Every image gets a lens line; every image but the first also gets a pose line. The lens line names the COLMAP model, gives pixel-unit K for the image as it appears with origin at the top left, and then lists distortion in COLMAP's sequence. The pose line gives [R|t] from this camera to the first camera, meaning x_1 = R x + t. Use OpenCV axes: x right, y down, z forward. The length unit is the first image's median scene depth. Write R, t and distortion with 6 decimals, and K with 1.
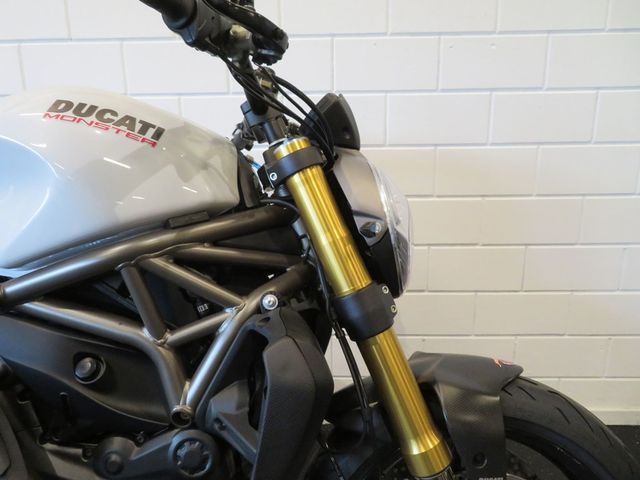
lens RADIAL K [[459.7, 0, 320.0], [0, 459.7, 240.0], [0, 0, 1]] dist [-0.000672, 0.001275]
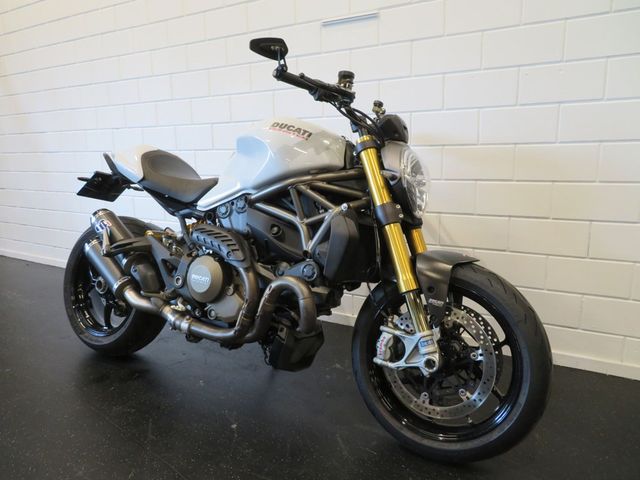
lens RADIAL K [[459.7, 0, 320.0], [0, 459.7, 240.0], [0, 0, 1]] dist [-0.000672, 0.001275]
pose [[0.884467, 0.081771, -0.459382, 0.822216], [-0.095290, 0.995430, -0.006276, 0.315916], [0.456769, 0.049325, 0.888217, -1.048893]]
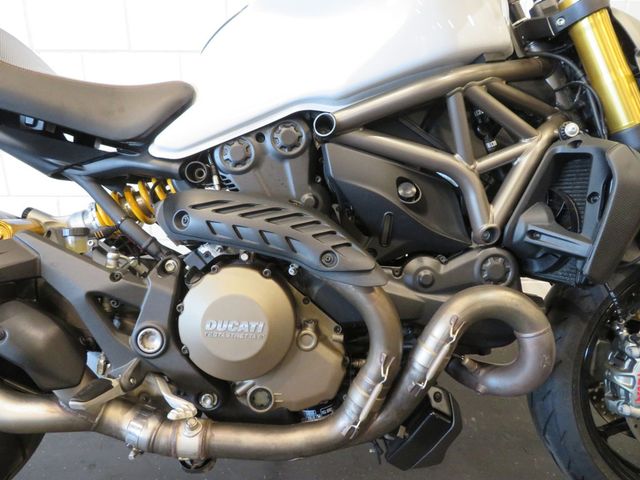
lens RADIAL K [[459.7, 0, 320.0], [0, 459.7, 240.0], [0, 0, 1]] dist [-0.000672, 0.001275]
pose [[0.999103, -0.005861, 0.041946, -0.748501], [0.003154, 0.997923, 0.064334, 0.318886], [-0.042236, -0.064144, 0.997046, -0.104685]]
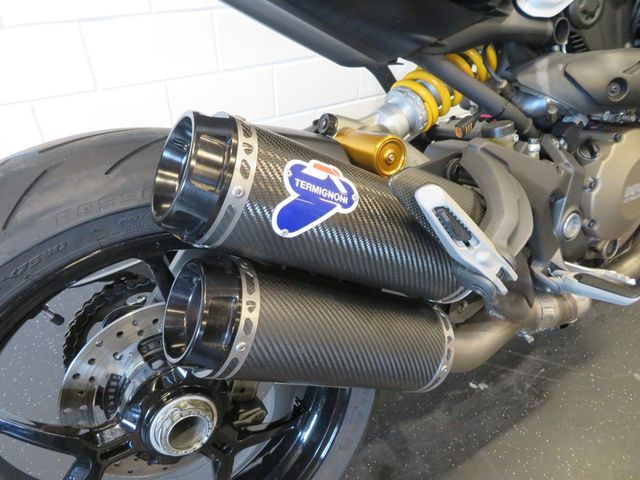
lens RADIAL K [[459.7, 0, 320.0], [0, 459.7, 240.0], [0, 0, 1]] dist [-0.000672, 0.001275]
pose [[0.821194, -0.327281, 0.467470, -2.022063], [0.127669, 0.903793, 0.408483, 0.160956], [-0.556185, -0.275762, 0.783973, 0.448253]]
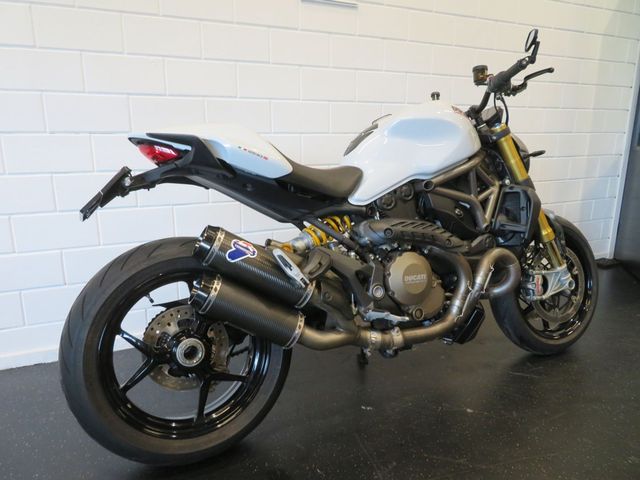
lens RADIAL K [[459.7, 0, 320.0], [0, 459.7, 240.0], [0, 0, 1]] dist [-0.000672, 0.001275]
pose [[0.881205, -0.101186, 0.461778, -2.311868], [0.106846, 0.994178, 0.013953, 0.310073], [-0.460501, 0.037044, 0.886886, -0.871183]]
